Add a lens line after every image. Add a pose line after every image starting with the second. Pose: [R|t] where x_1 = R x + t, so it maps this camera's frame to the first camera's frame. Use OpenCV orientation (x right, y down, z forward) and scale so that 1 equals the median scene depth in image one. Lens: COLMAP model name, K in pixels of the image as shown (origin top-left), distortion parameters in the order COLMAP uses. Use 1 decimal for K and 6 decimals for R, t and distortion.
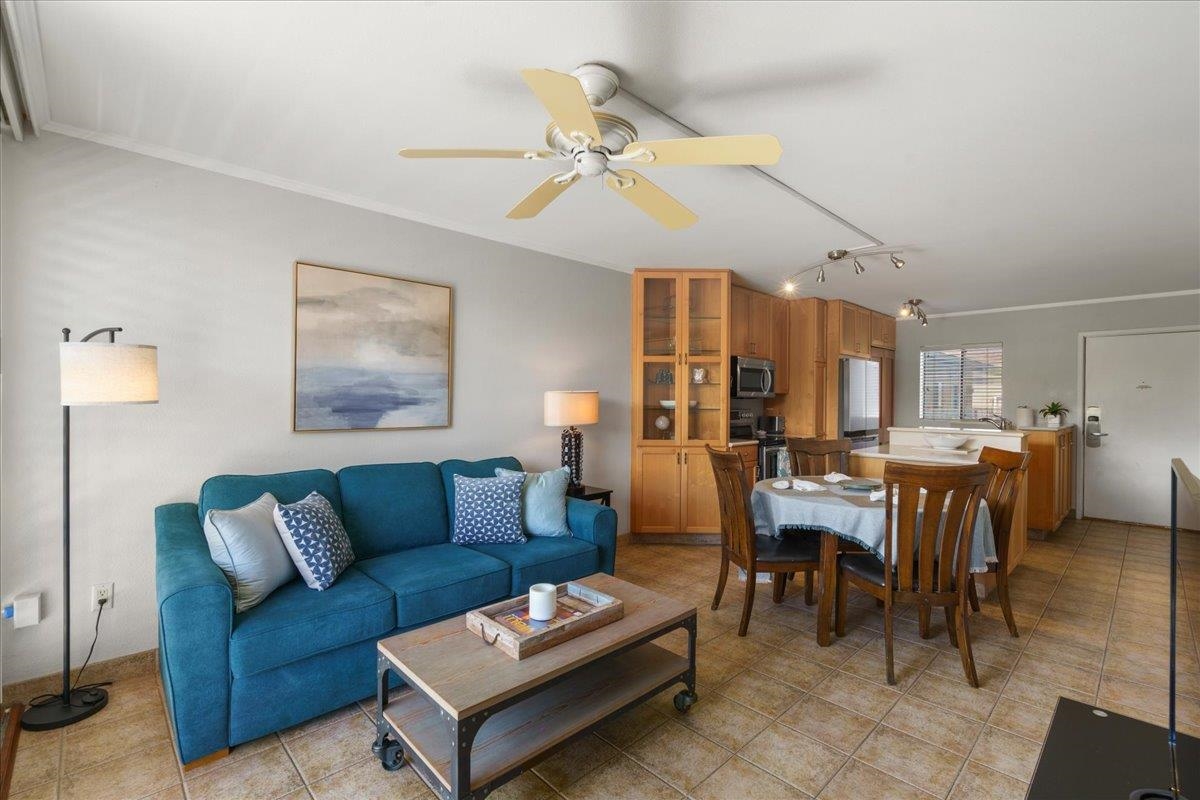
lens RADIAL K [[537.0, 0, 596.4], [0, 537.0, 401.2], [0, 0, 1]] dist [-0.008333, 0.004233]
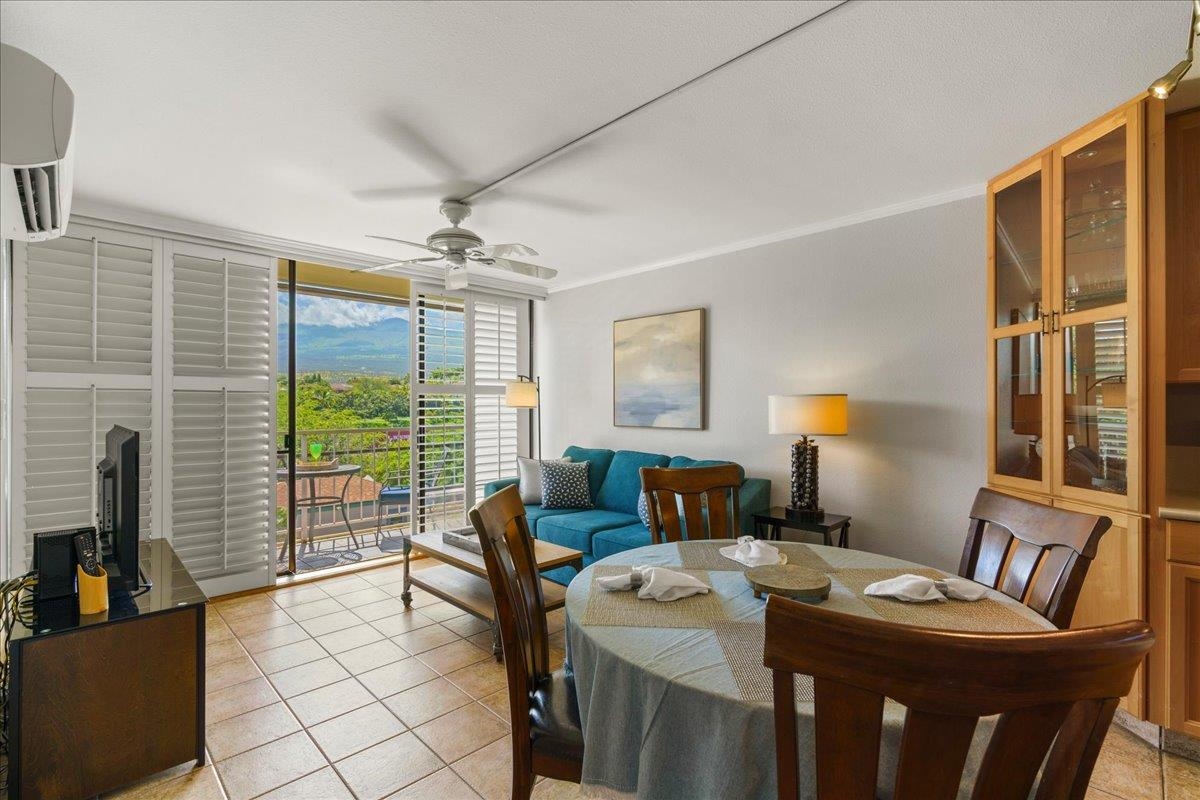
lens RADIAL K [[537.0, 0, 601.2], [0, 537.0, 402.0], [0, 0, 1]] dist [-0.008333, 0.004233]
pose [[0.022370, -0.013068, -0.999664, 0.654385], [-0.003532, 0.999907, -0.013150, 0.003720], [0.999744, 0.003825, 0.022321, 0.565921]]
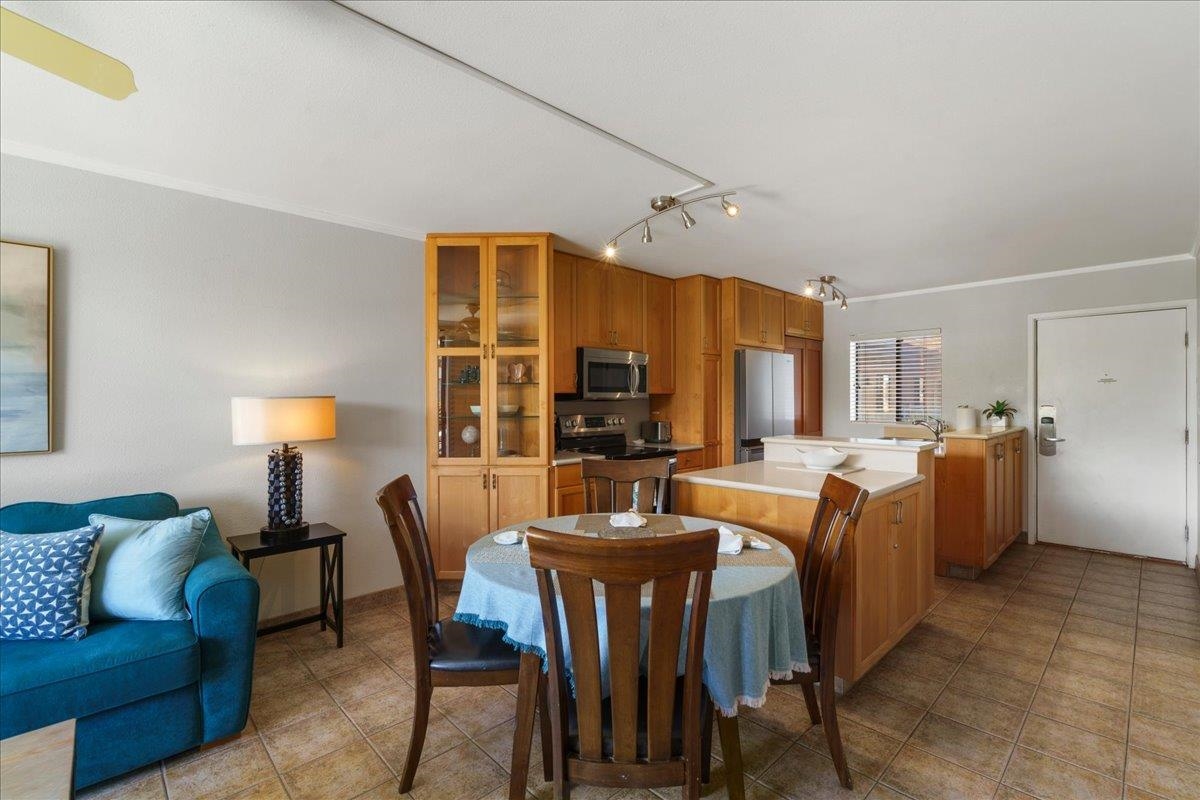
lens RADIAL K [[537.0, 0, 596.6], [0, 537.0, 400.5], [0, 0, 1]] dist [-0.008333, 0.004233]
pose [[0.999929, -0.011863, -0.001264, 0.313572], [0.011862, 0.999929, -0.000873, -0.006168], [0.001274, 0.000858, 0.999999, 0.239364]]
